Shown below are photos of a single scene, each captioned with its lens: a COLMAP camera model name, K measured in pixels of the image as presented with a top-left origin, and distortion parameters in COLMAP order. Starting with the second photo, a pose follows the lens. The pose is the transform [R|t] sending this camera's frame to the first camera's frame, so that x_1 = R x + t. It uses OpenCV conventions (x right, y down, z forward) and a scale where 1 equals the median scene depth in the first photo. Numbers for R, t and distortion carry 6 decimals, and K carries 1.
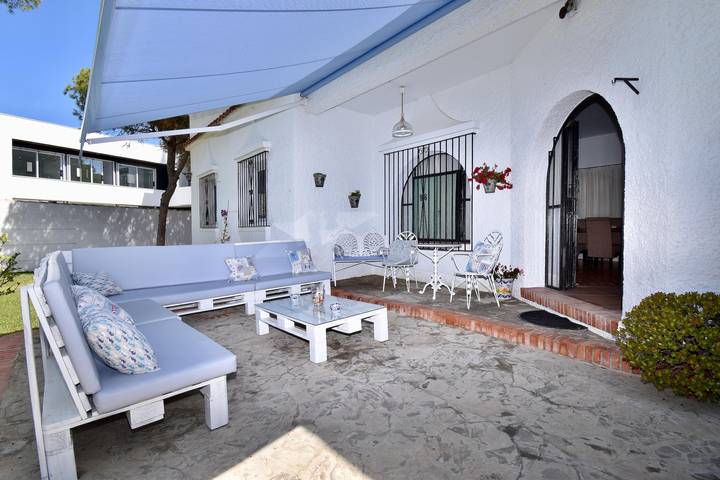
lens RADIAL K [[354.5, 0, 360.0], [0, 354.5, 240.0], [0, 0, 1]] dist [-0.004520, -0.000683]
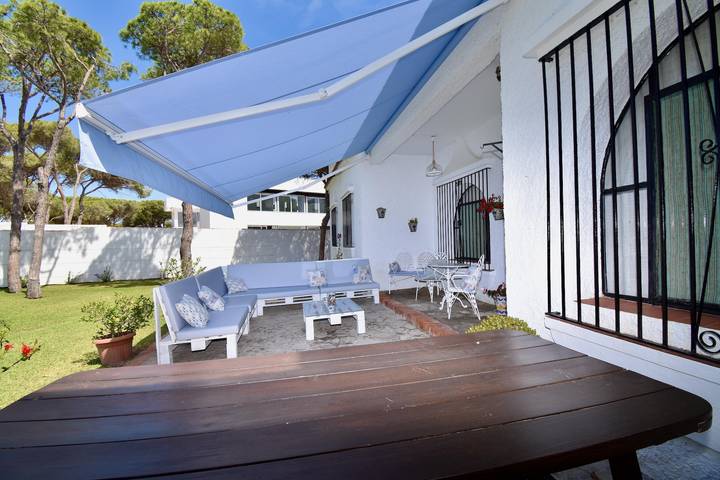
lens RADIAL K [[321.5, 0, 360.0], [0, 321.5, 240.0], [0, 0, 1]] dist [-0.001080, -0.000046]
pose [[0.882576, -0.017066, -0.469859, 0.387133], [0.005017, 0.999626, -0.026884, -0.036399], [0.470142, 0.021370, 0.882332, -0.101532]]
